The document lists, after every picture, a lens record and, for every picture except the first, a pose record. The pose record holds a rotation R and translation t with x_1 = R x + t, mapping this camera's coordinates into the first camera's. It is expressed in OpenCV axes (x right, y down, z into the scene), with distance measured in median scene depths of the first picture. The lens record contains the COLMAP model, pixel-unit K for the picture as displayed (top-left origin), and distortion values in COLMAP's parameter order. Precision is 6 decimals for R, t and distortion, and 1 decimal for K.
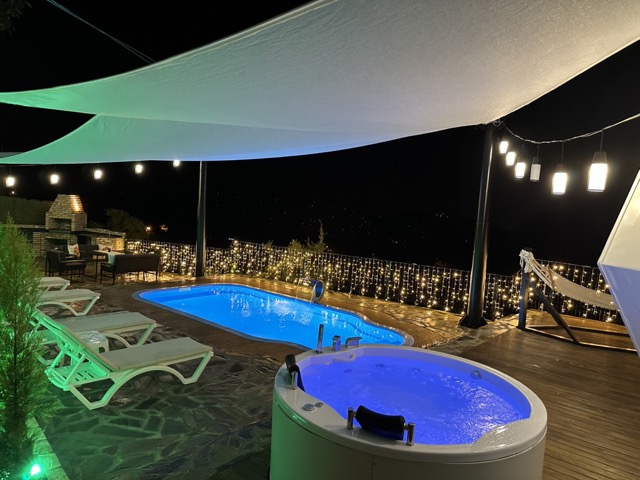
lens RADIAL K [[455.5, 0, 323.3], [0, 455.5, 237.5], [0, 0, 1]] dist [0.120257, -0.163039]
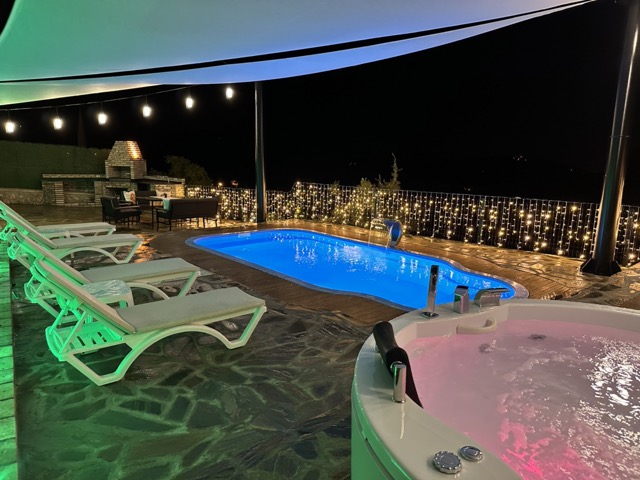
lens RADIAL K [[455.5, 0, 323.3], [0, 455.5, 237.5], [0, 0, 1]] dist [0.120257, -0.163039]
pose [[0.988880, -0.020865, -0.147244, -0.018172], [0.036151, 0.994136, 0.101914, 0.033856], [0.144254, -0.106104, 0.983836, 0.155700]]
